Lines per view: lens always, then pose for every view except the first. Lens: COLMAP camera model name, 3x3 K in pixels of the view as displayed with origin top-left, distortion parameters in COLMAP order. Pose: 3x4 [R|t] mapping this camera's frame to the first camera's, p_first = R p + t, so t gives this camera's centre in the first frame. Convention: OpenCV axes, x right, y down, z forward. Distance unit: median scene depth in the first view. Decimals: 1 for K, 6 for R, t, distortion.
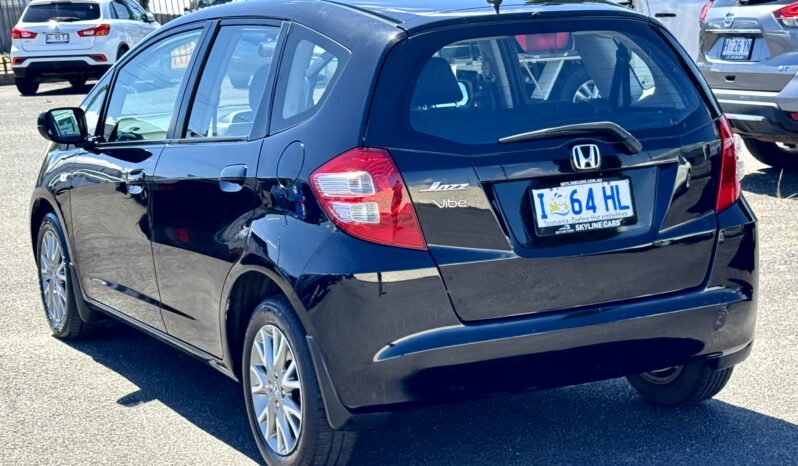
lens RADIAL K [[1589.4, 0, 399.0], [0, 1589.4, 233.0], [0, 0, 1]] dist [0.091624, 0.278942]
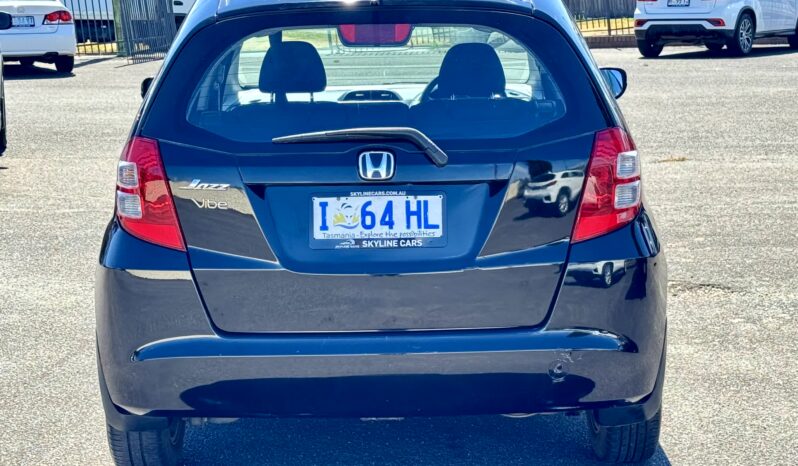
lens RADIAL K [[1589.4, 0, 399.0], [0, 1589.4, 233.0], [0, 0, 1]] dist [0.091624, 0.278942]
pose [[0.884151, 0.098172, -0.456771, 0.535239], [-0.086573, 0.995169, 0.046312, -0.052307], [0.459111, -0.001403, 0.888378, 0.215969]]
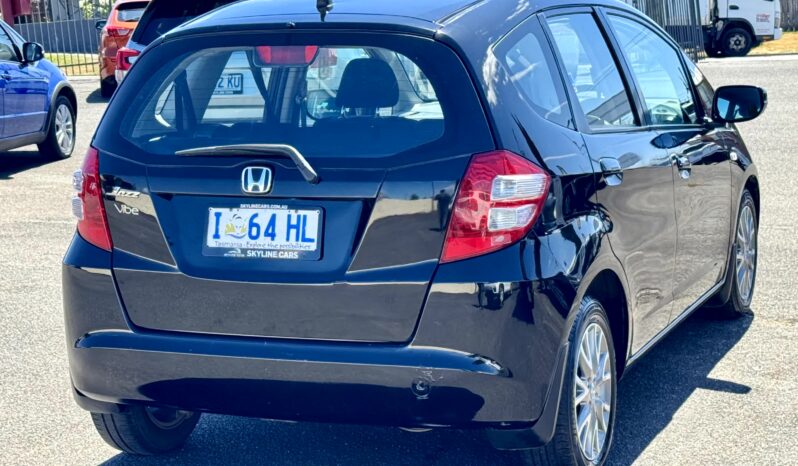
lens RADIAL K [[1589.4, 0, 399.0], [0, 1589.4, 233.0], [0, 0, 1]] dist [0.091624, 0.278942]
pose [[0.649189, 0.135991, -0.748372, 0.874991], [-0.109016, 0.990365, 0.085396, -0.105692], [0.752774, 0.026146, 0.657759, 0.443870]]
